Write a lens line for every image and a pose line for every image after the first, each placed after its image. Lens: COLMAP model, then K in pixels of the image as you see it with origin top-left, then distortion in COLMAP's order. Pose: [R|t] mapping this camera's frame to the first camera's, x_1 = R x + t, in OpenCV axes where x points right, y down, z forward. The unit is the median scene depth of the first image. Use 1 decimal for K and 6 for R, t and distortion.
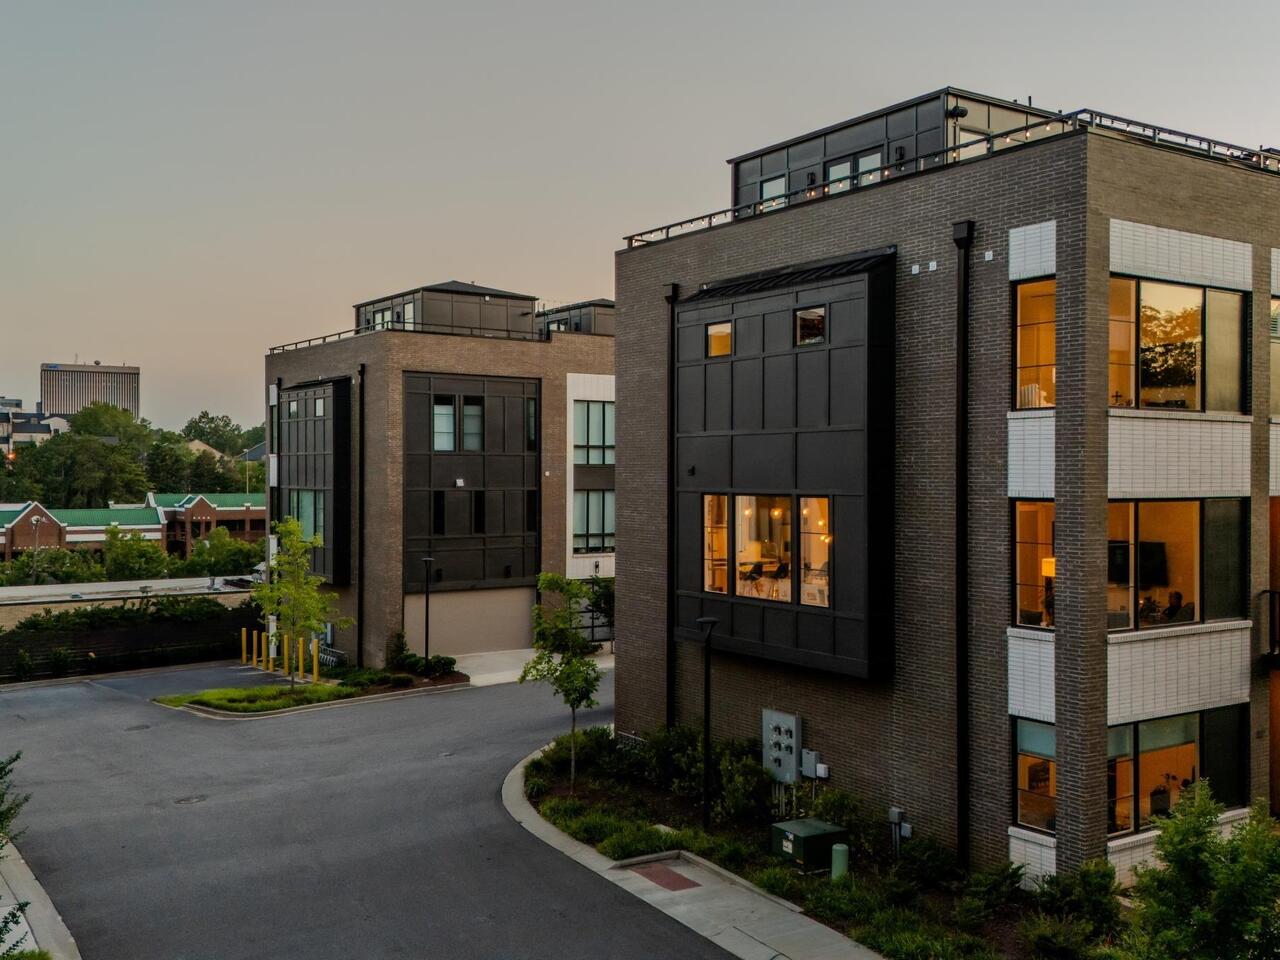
lens RADIAL K [[1298.0, 0, 640.0], [0, 1298.0, 480.0], [0, 0, 1]] dist [0.146936, -0.306641]
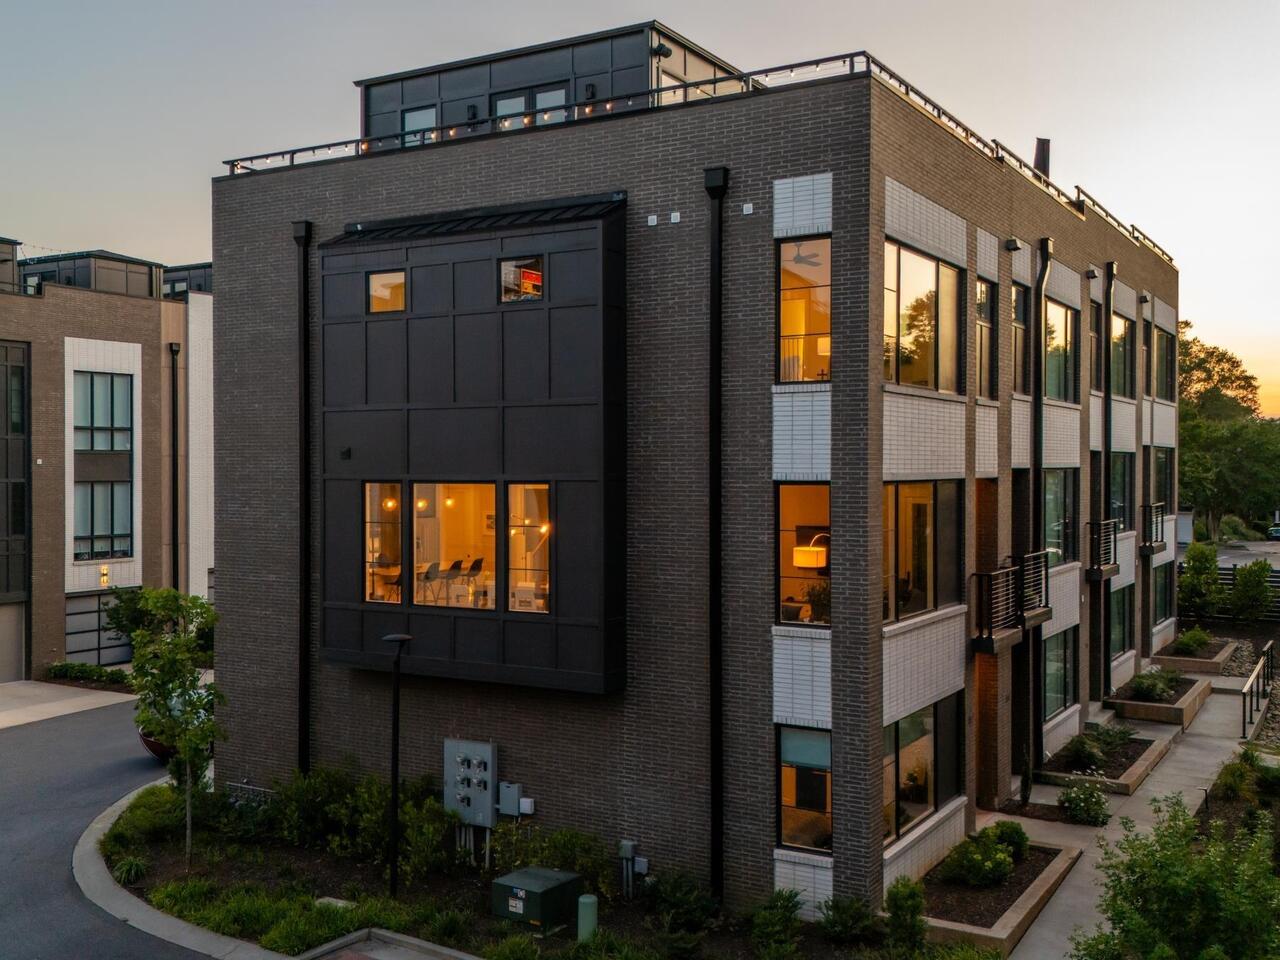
lens RADIAL K [[1298.0, 0, 640.0], [0, 1298.0, 480.0], [0, 0, 1]] dist [0.146936, -0.306641]
pose [[0.905619, -0.006743, 0.424039, -0.152087], [0.004608, 0.999971, 0.006061, 0.005917], [-0.424067, -0.003535, 0.905624, 0.199678]]
